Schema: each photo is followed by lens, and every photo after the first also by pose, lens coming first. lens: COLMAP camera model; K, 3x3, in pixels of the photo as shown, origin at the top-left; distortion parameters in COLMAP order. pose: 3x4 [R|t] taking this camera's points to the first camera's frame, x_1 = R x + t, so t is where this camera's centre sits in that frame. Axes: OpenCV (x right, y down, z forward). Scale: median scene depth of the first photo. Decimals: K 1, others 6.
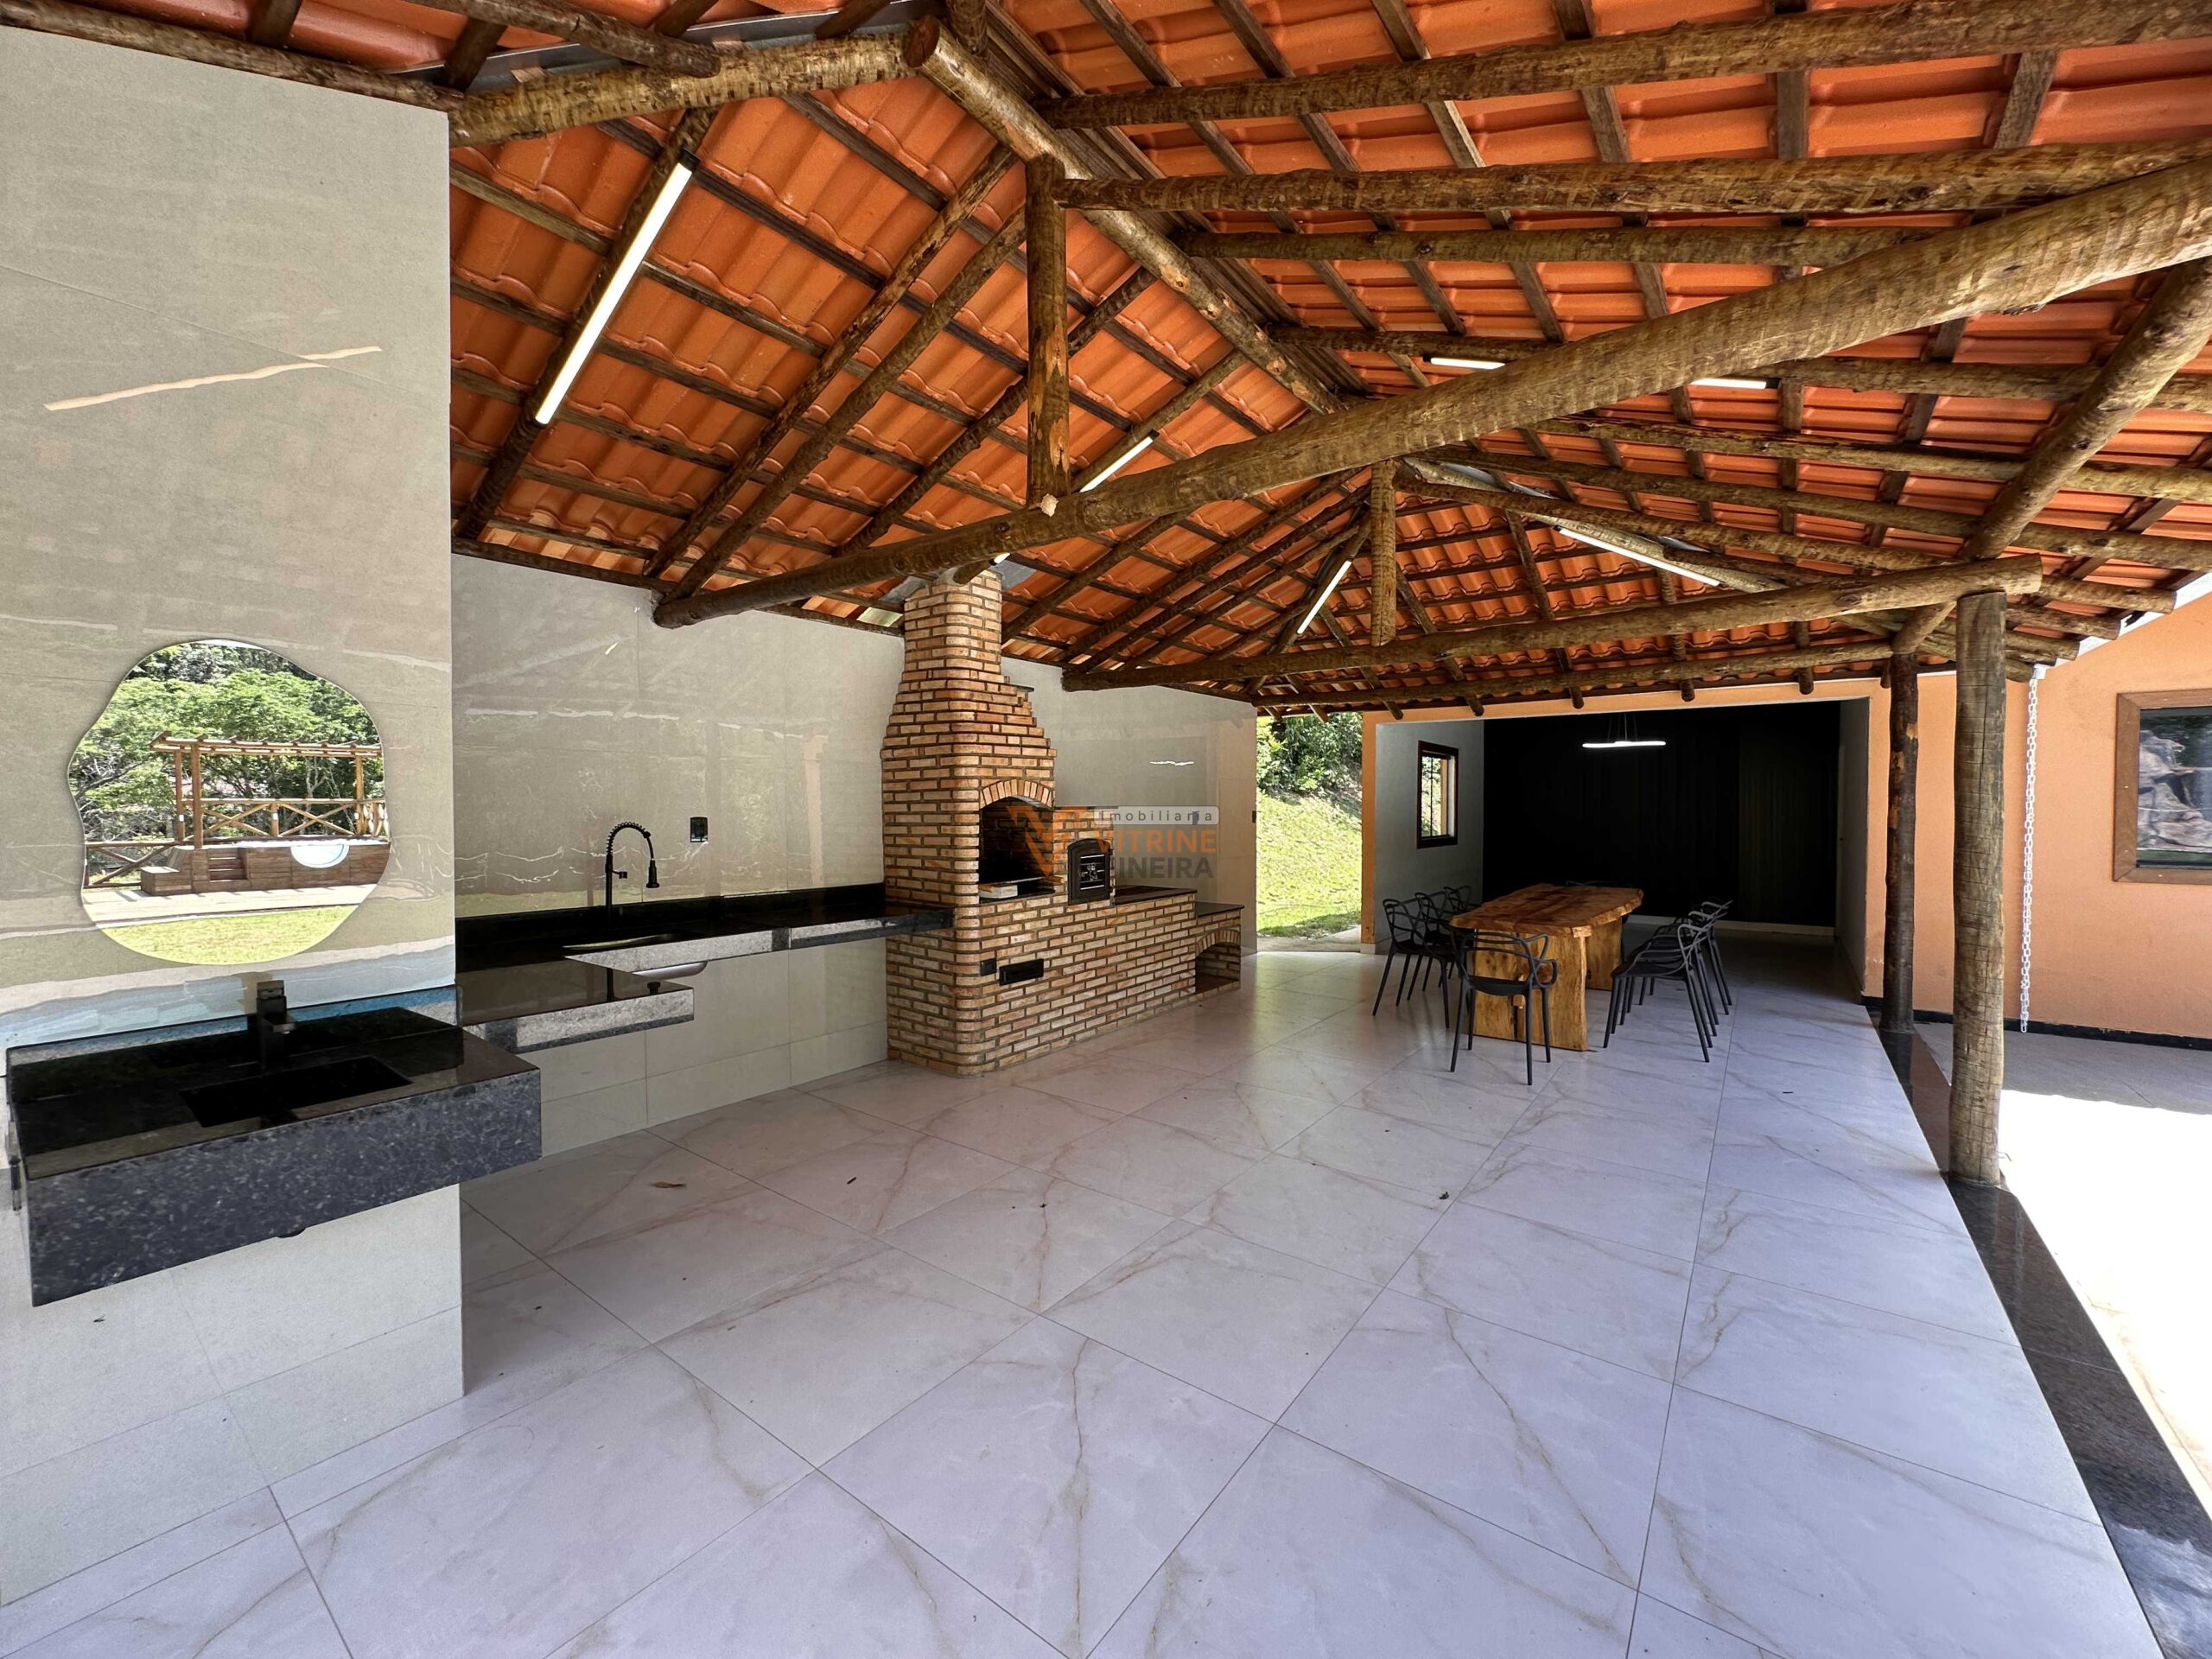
lens RADIAL K [[882.8, 0, 1066.1], [0, 882.8, 823.2], [0, 0, 1]] dist [-0.003116, 0.000916]
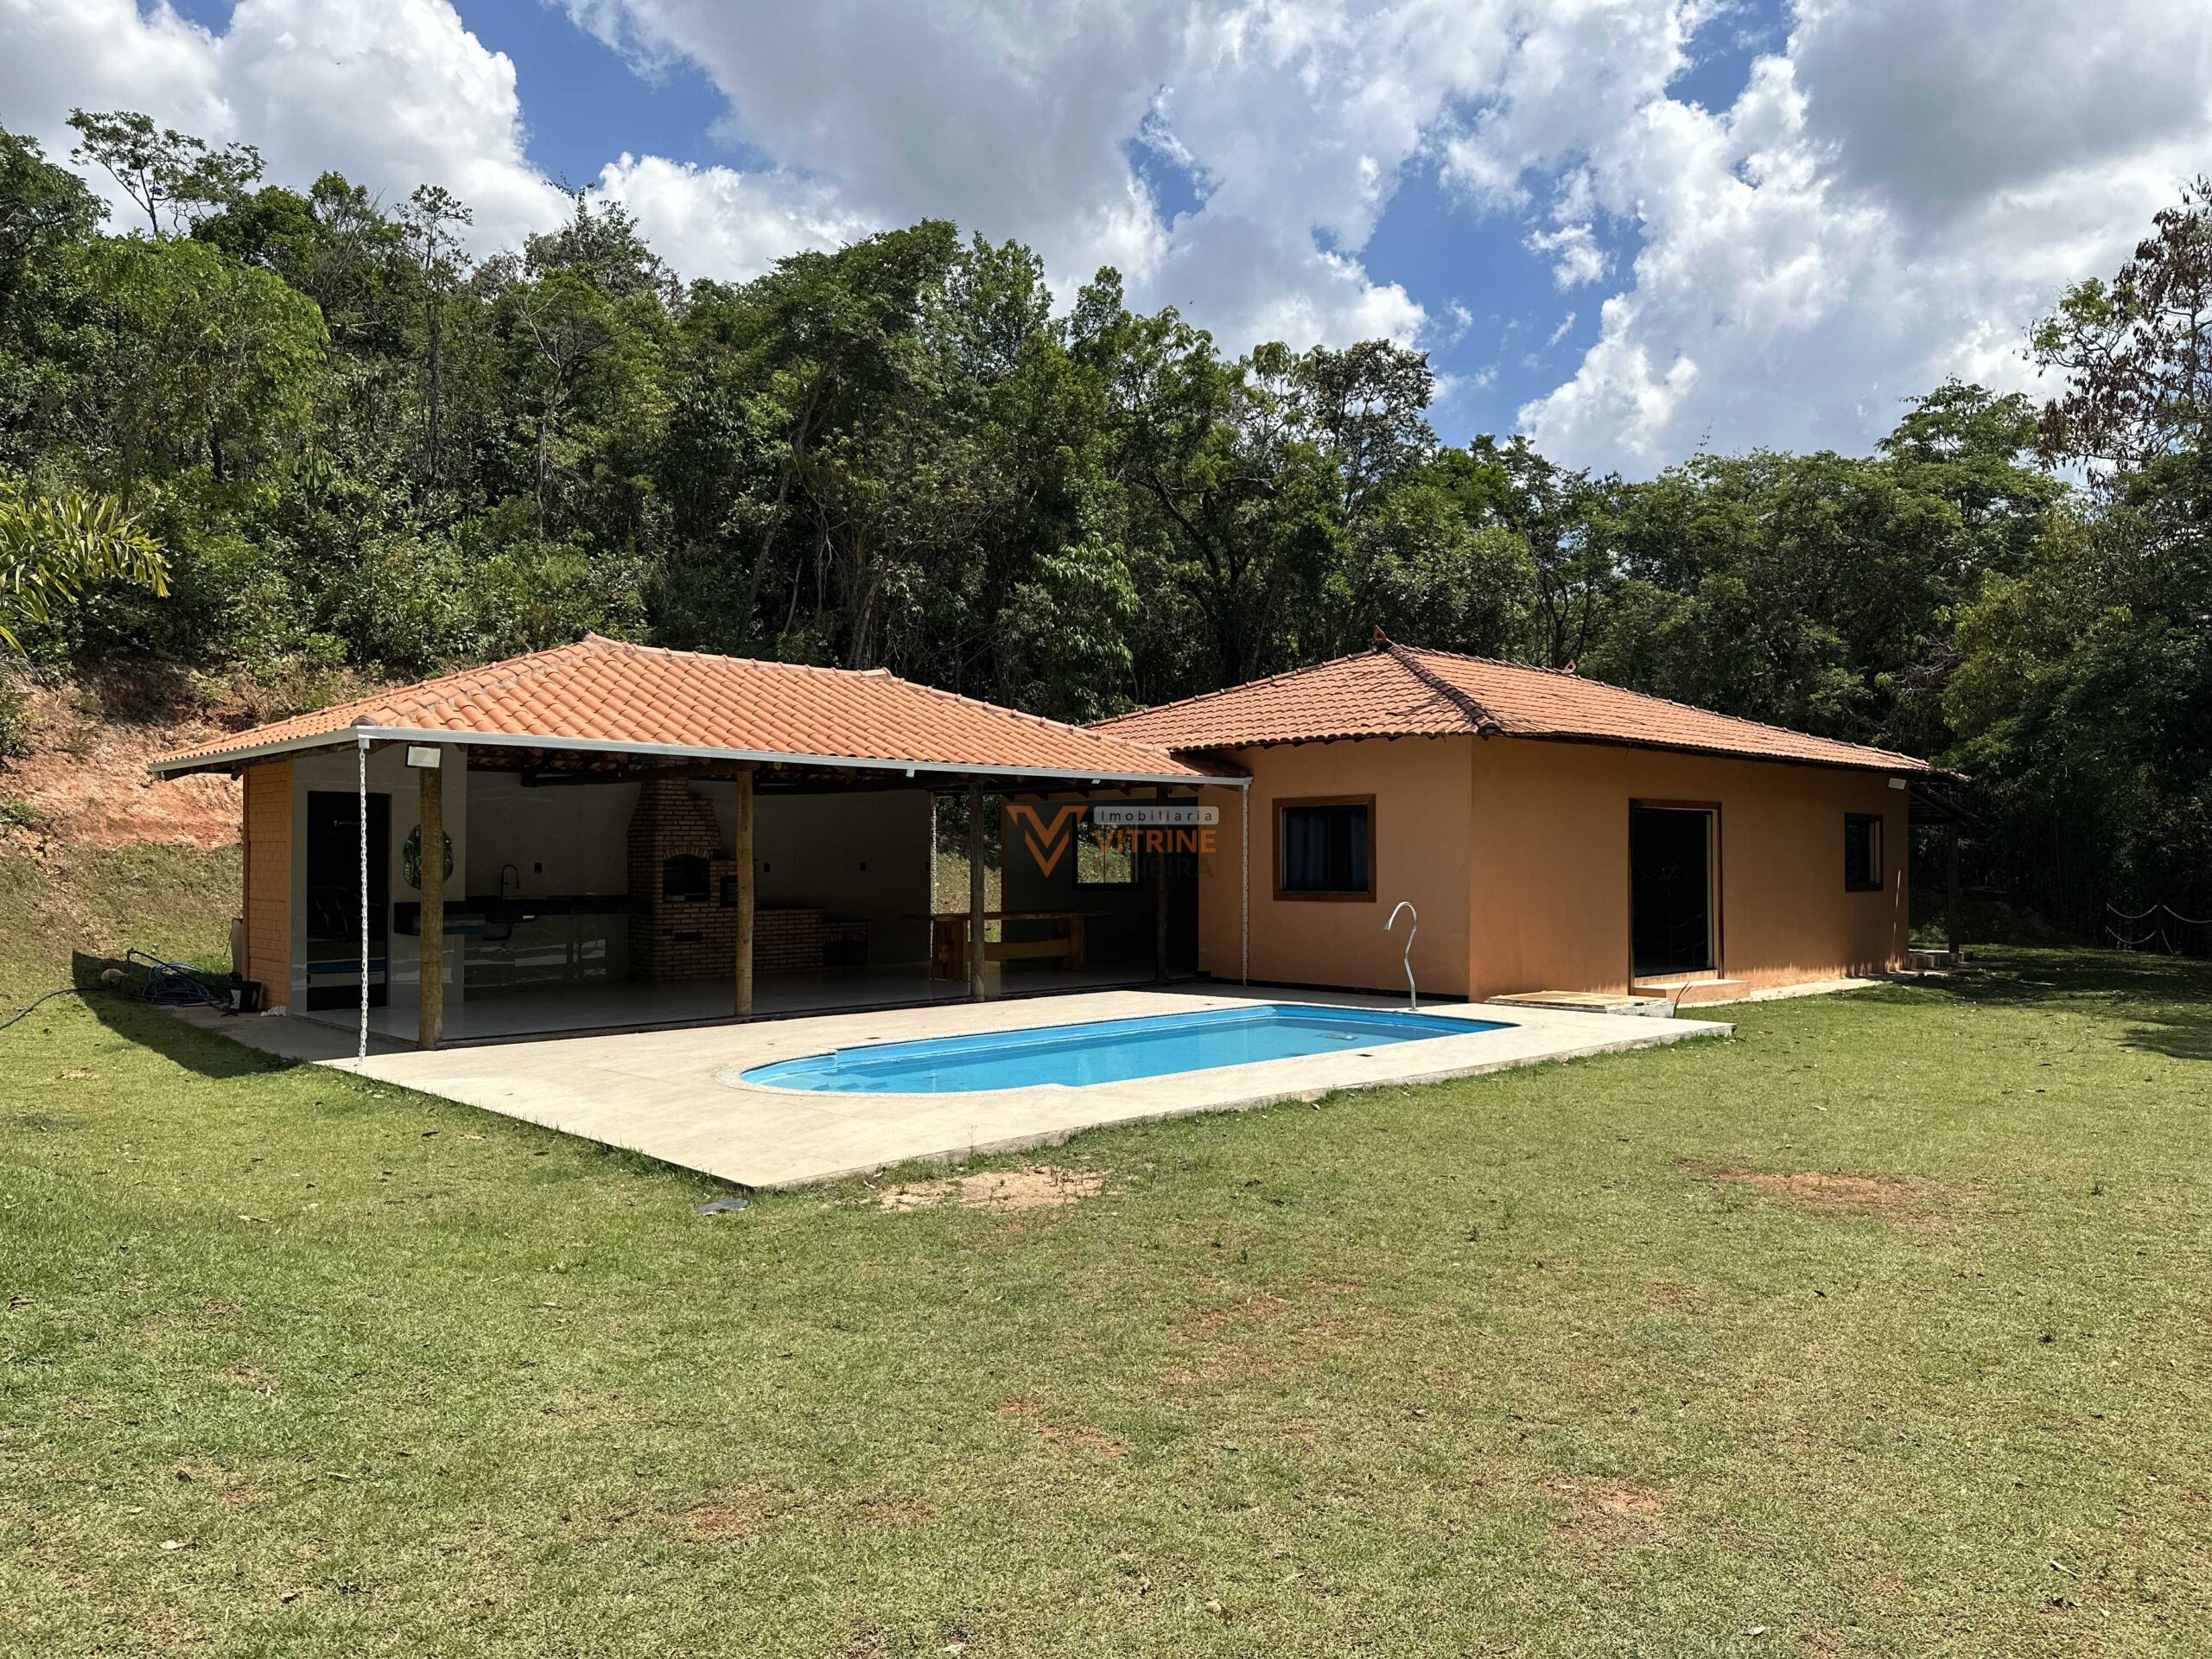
lens RADIAL K [[1547.0, 0, 1098.0], [0, 1547.0, 835.0], [0, 0, 1]] dist [0.047135, -0.052579]
pose [[0.992223, -0.001673, -0.124463, 1.387796], [-0.002639, 0.999402, -0.034469, 0.049445], [0.124446, 0.034529, 0.991625, -2.577862]]
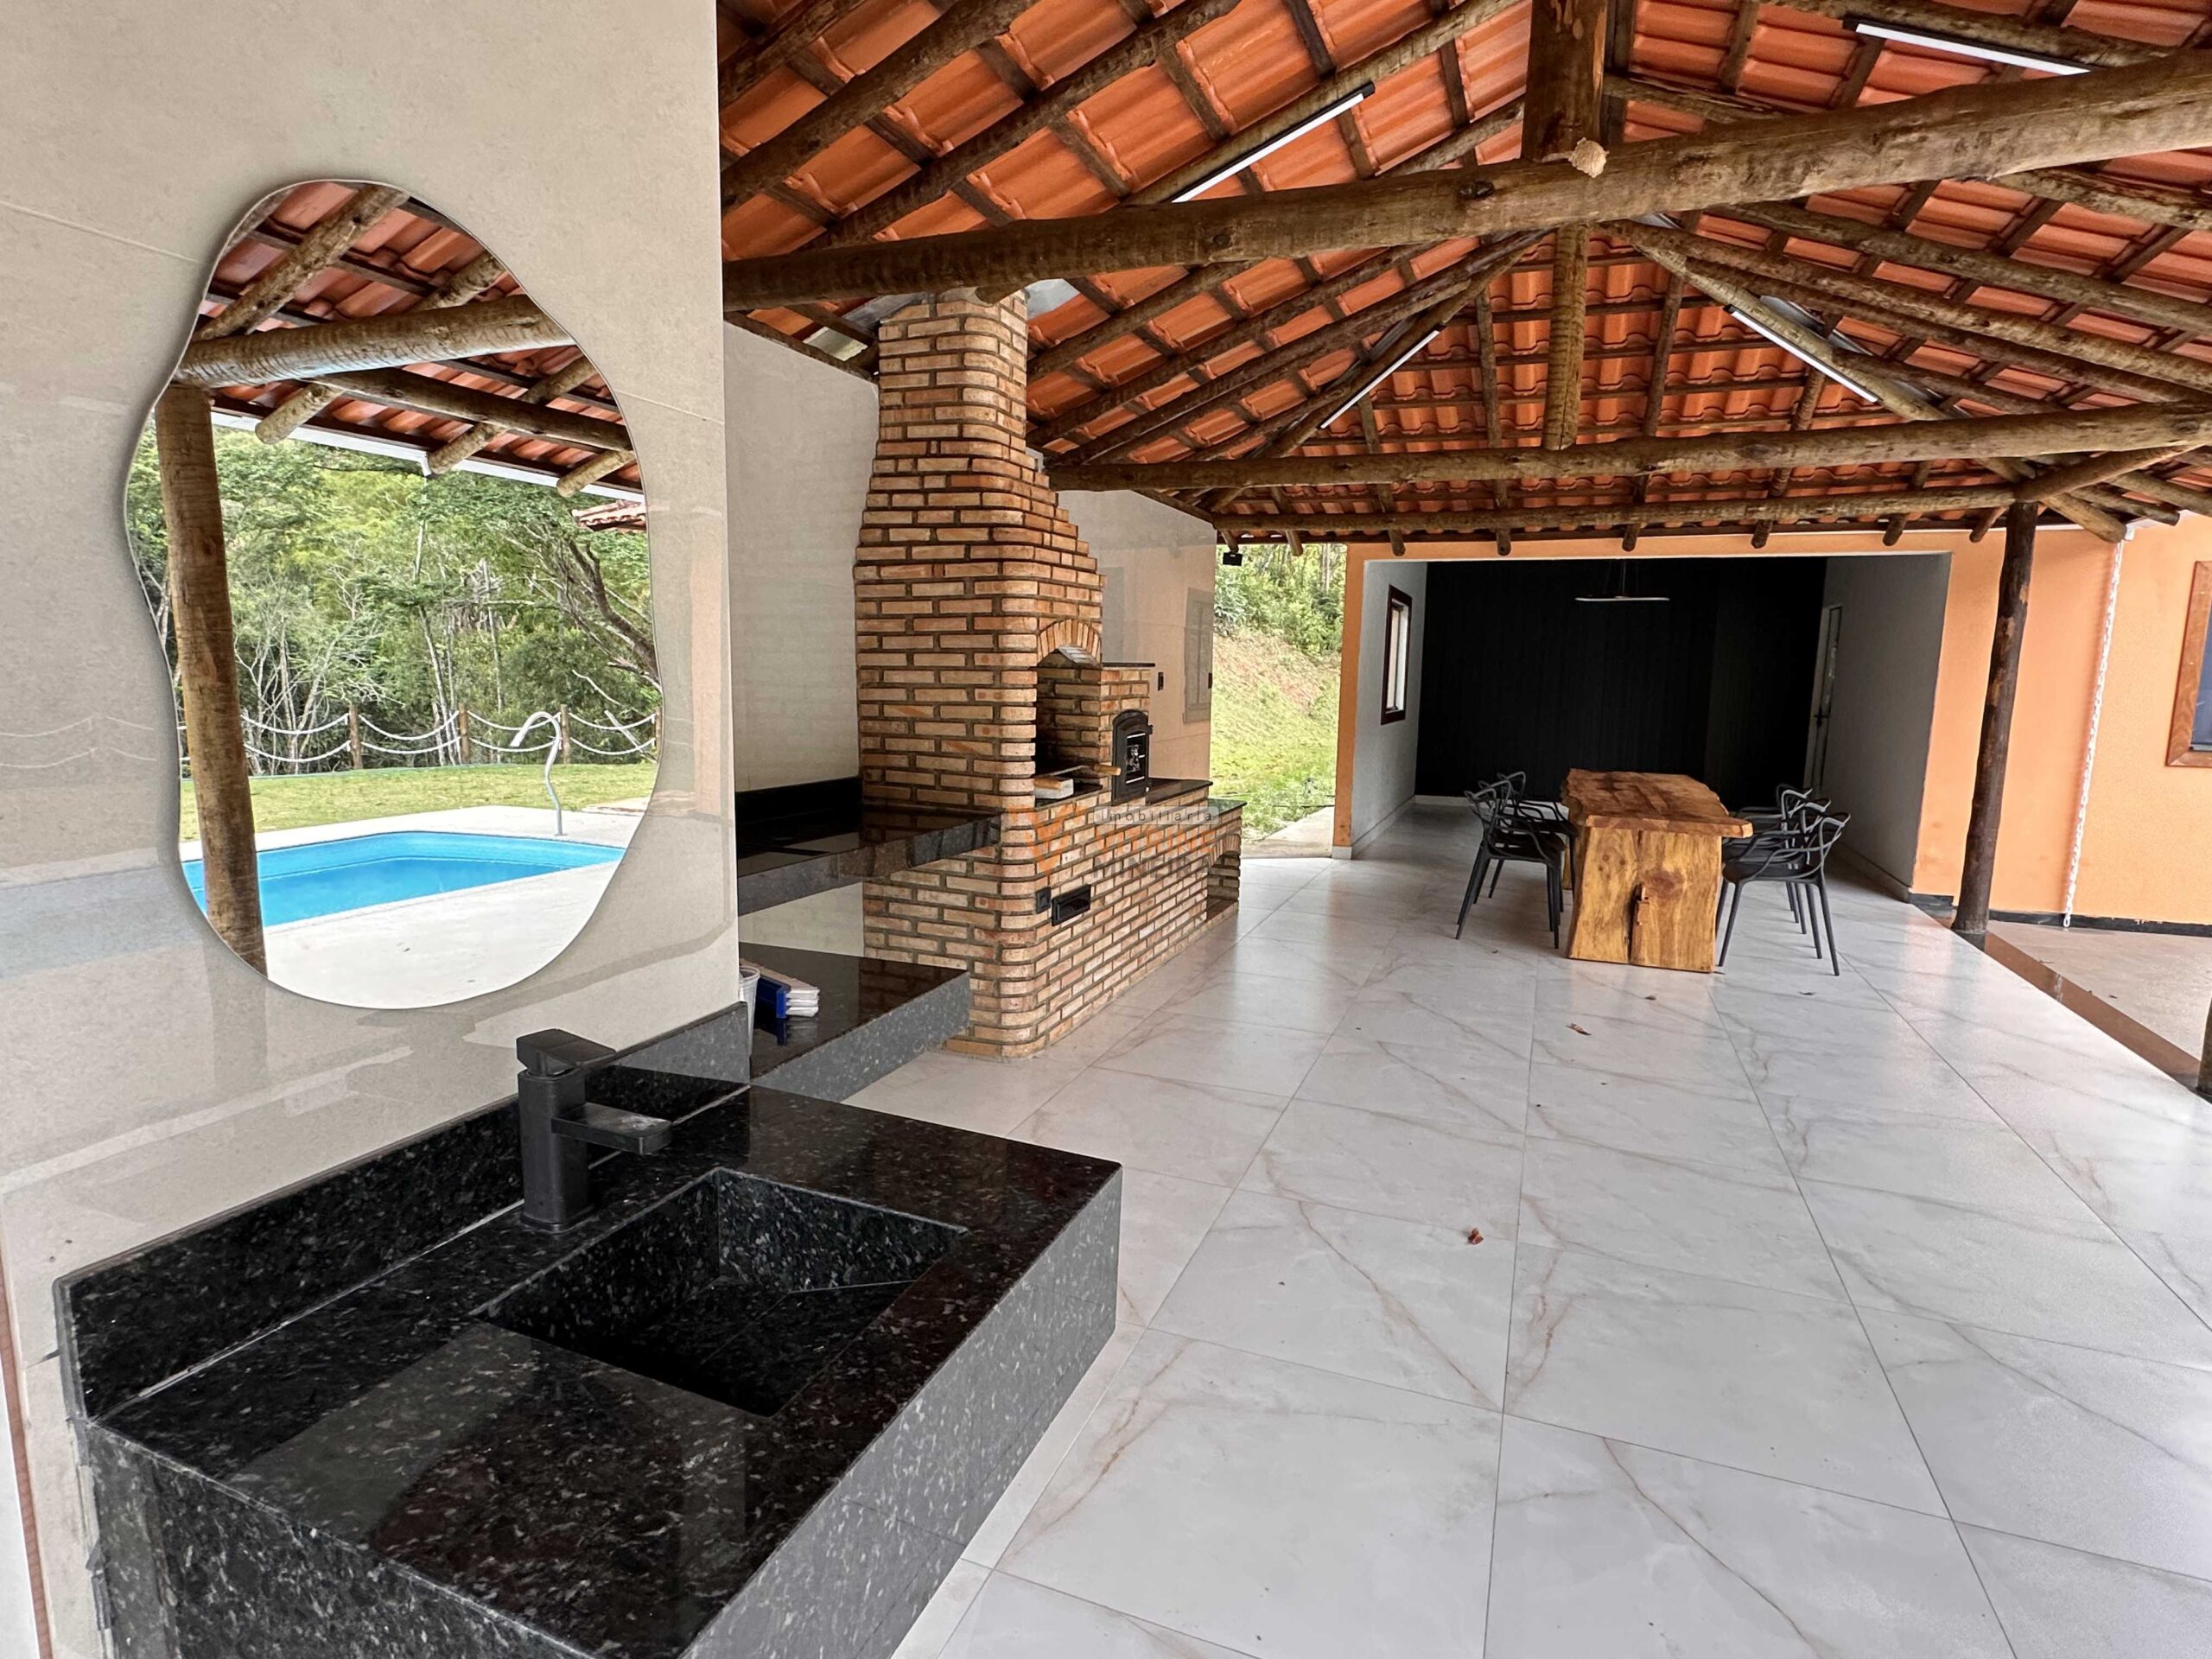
lens RADIAL K [[1161.1, 0, 1064.5], [0, 1161.1, 833.4], [0, 0, 1]] dist [-0.005339, 0.001726]
pose [[0.961925, -0.020911, 0.272514, -0.299037], [-0.013208, 0.992347, 0.122770, 0.002790], [-0.272996, -0.121695, 0.954287, 0.146415]]
